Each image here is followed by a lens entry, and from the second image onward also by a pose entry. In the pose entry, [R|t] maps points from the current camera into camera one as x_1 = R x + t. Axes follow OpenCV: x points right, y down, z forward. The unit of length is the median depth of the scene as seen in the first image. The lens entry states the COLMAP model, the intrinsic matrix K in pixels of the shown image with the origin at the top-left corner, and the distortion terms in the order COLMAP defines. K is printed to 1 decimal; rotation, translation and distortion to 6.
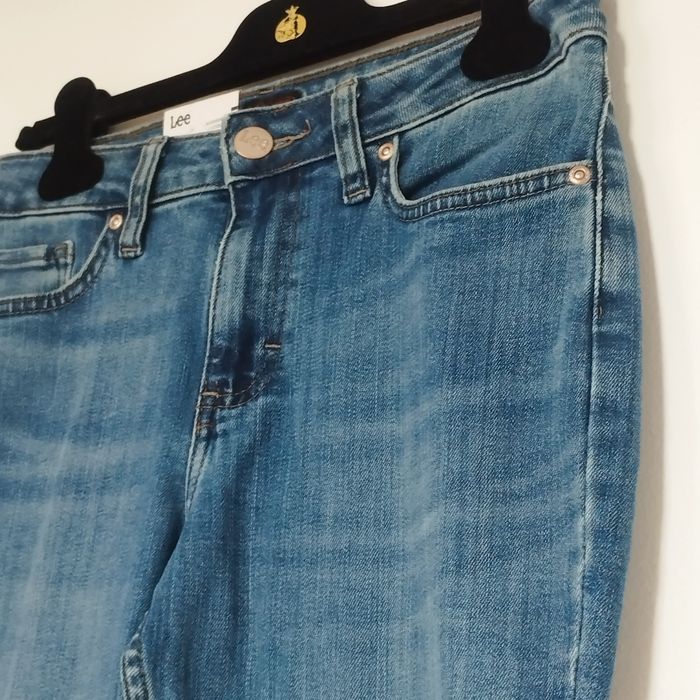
lens RADIAL K [[1596.7, 0, 350.0], [0, 1596.7, 349.9], [0, 0, 1]] dist [0.057331, 0.000000]
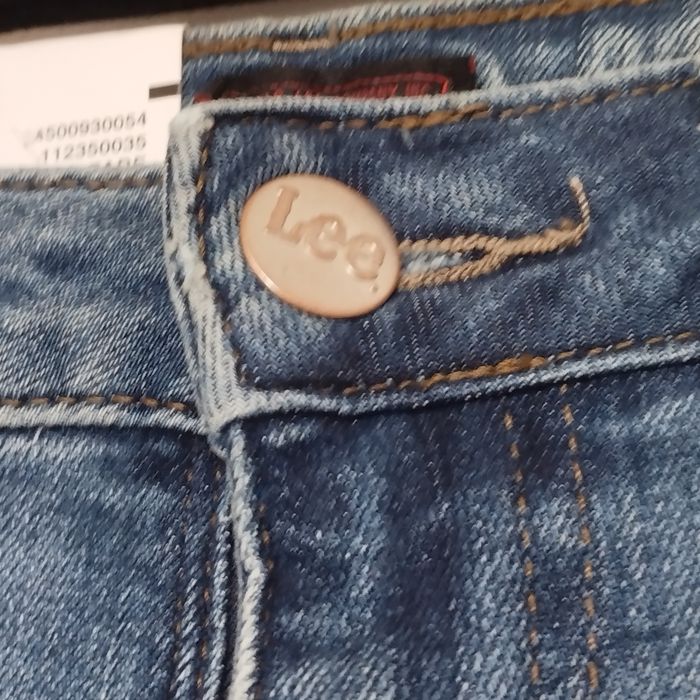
lens RADIAL K [[1596.7, 0, 349.8], [0, 1596.7, 350.0], [0, 0, 1]] dist [0.057331, 0.000000]
pose [[0.932217, 0.089881, 0.350561, -0.136393], [-0.075263, 0.995638, -0.055134, -0.101970], [-0.353987, 0.025013, 0.934916, 0.782526]]
